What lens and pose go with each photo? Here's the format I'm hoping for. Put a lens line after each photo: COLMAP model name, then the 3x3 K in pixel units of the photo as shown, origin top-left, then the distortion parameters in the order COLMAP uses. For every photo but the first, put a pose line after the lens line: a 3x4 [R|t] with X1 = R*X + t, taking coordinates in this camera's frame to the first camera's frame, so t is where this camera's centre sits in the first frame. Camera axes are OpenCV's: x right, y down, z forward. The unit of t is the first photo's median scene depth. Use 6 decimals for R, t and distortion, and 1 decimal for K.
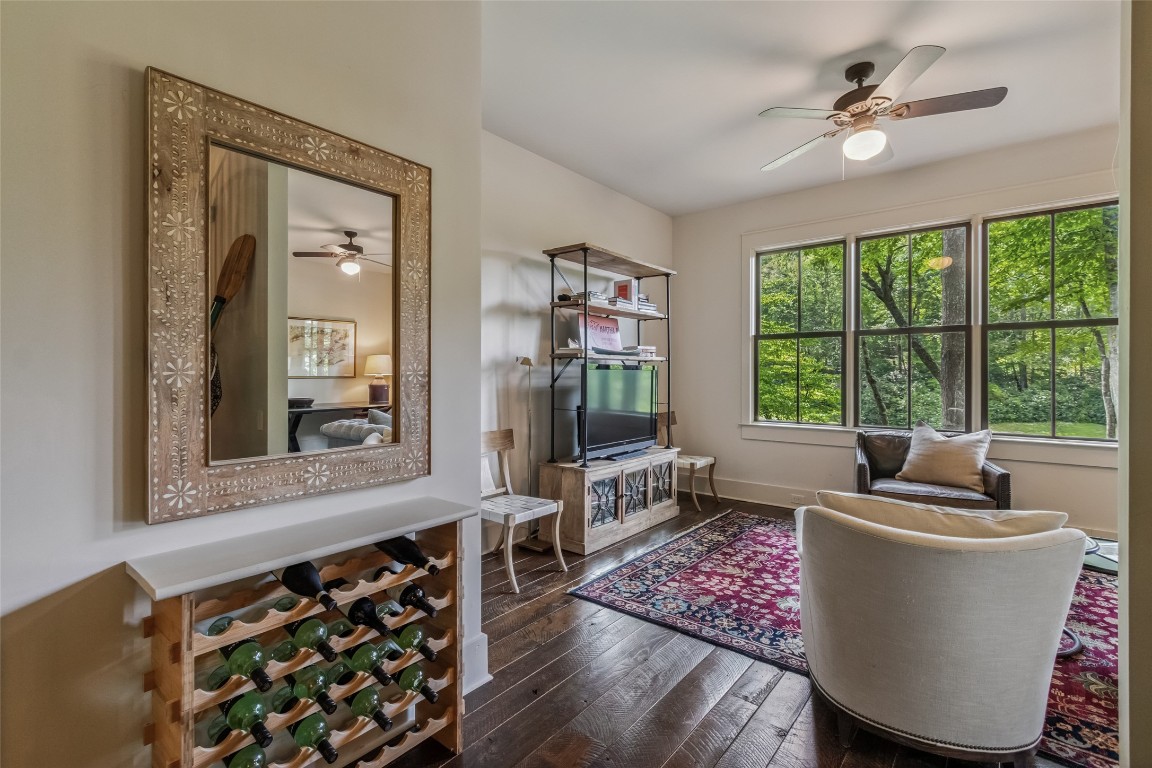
lens RADIAL K [[528.8, 0, 564.7], [0, 528.8, 377.7], [0, 0, 1]] dist [0.007940, -0.001219]
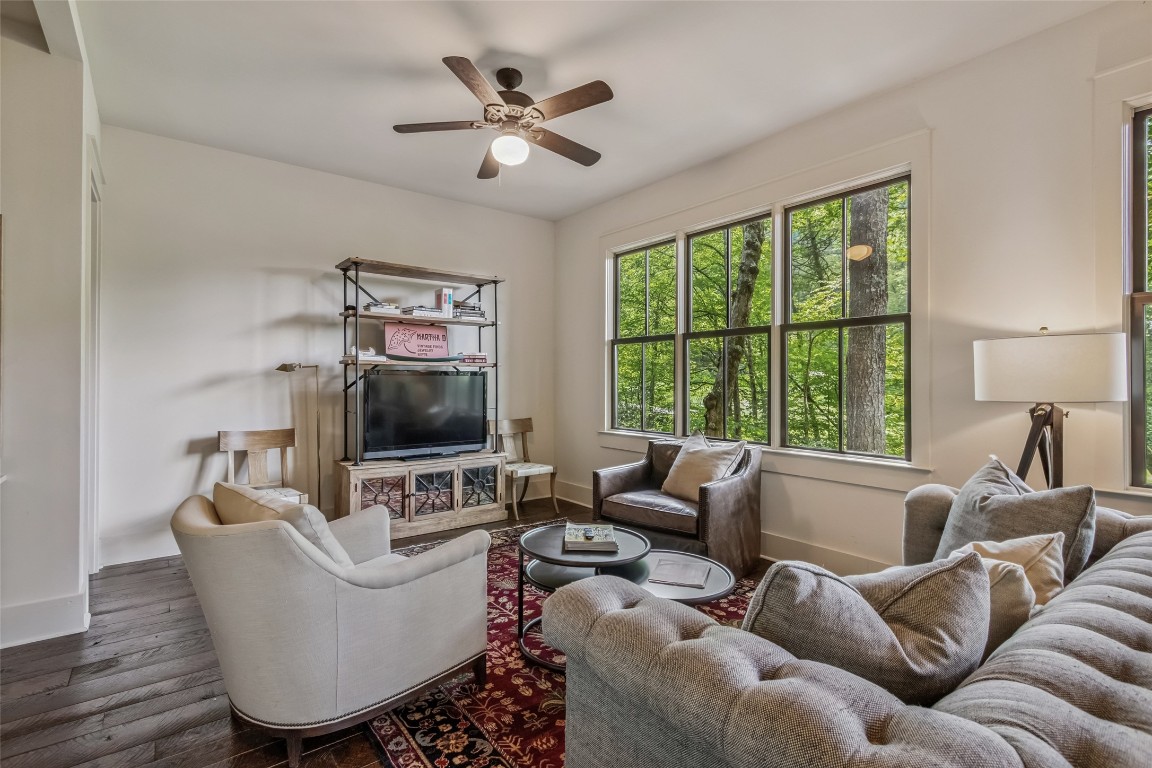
lens RADIAL K [[547.3, 0, 564.8], [0, 547.3, 380.4], [0, 0, 1]] dist [0.009610, -0.000162]
pose [[0.974036, 0.002319, -0.226380, 0.662399], [-0.003693, 0.999977, -0.005644, 0.000319], [0.226361, 0.006333, 0.974023, 0.011403]]
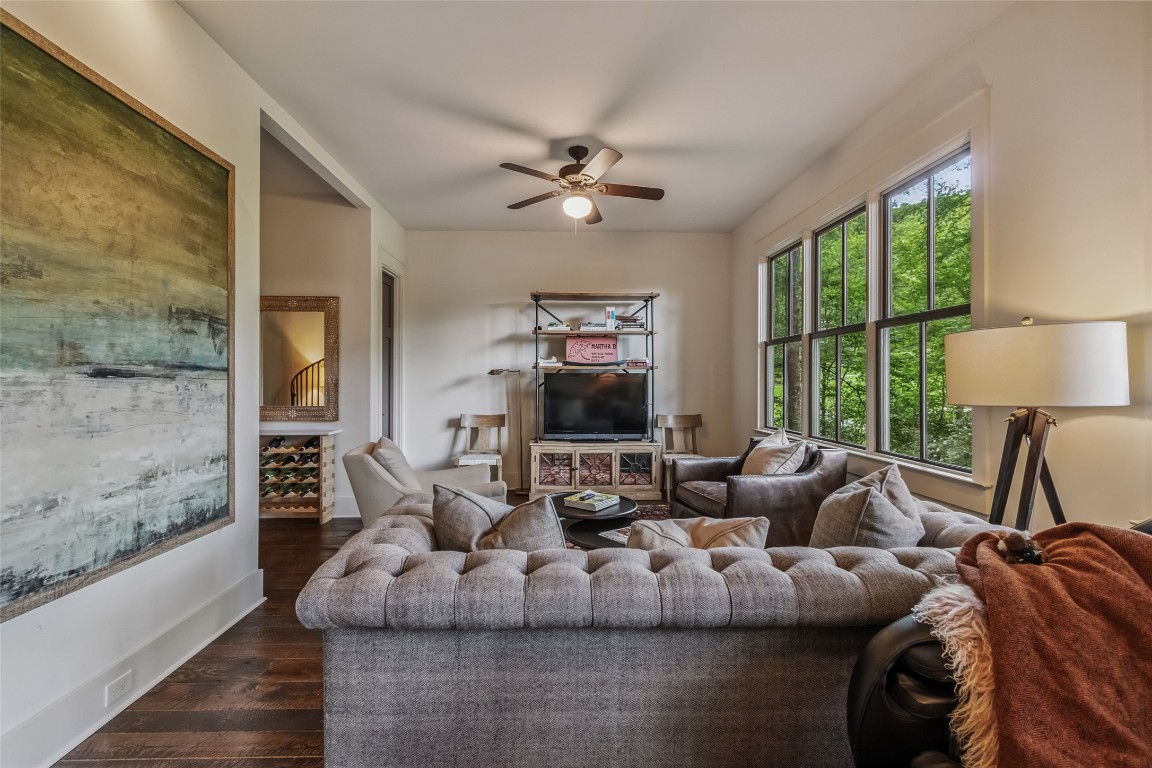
lens RADIAL K [[526.5, 0, 563.6], [0, 526.5, 380.3], [0, 0, 1]] dist [0.009314, -0.000886]
pose [[0.661966, 0.000827, -0.749533, 1.125028], [-0.004854, 0.999983, -0.003184, -0.001908], [0.749518, 0.005746, 0.661959, 0.077534]]
